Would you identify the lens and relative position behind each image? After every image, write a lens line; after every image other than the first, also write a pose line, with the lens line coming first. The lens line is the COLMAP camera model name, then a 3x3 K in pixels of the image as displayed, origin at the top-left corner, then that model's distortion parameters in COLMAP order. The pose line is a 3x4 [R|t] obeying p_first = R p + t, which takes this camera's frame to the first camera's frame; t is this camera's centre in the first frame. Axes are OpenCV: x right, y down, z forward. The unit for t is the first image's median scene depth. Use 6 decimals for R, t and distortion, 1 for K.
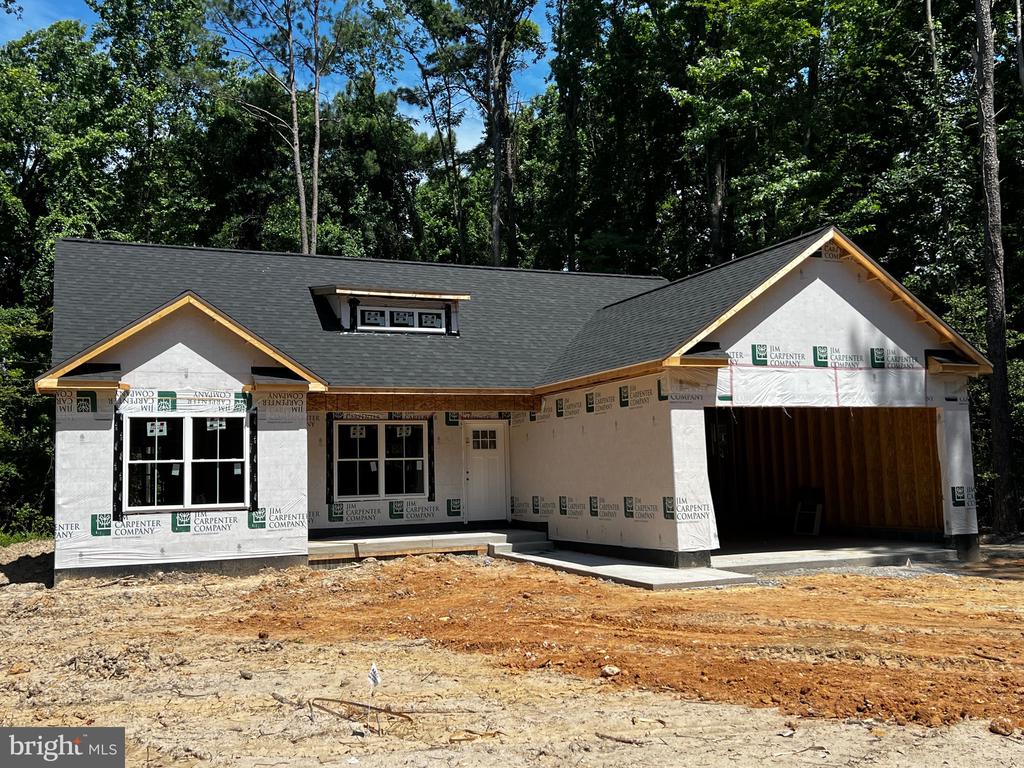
lens RADIAL K [[1010.7, 0, 512.2], [0, 1010.7, 388.9], [0, 0, 1]] dist [0.079646, 0.000000]
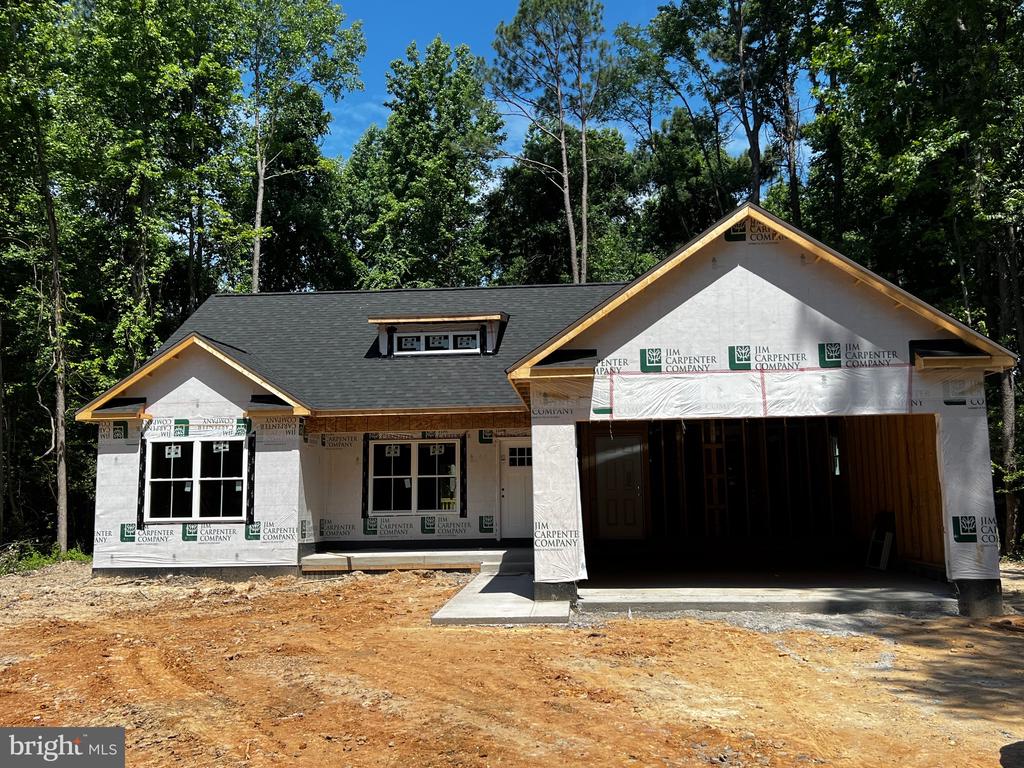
lens RADIAL K [[917.7, 0, 512.1], [0, 917.7, 376.4], [0, 0, 1]] dist [0.064652, -0.012222]
pose [[0.885112, -0.047390, -0.462958, 0.482115], [0.033056, 0.998691, -0.039031, 0.007088], [0.464202, 0.019243, 0.885520, 0.232003]]
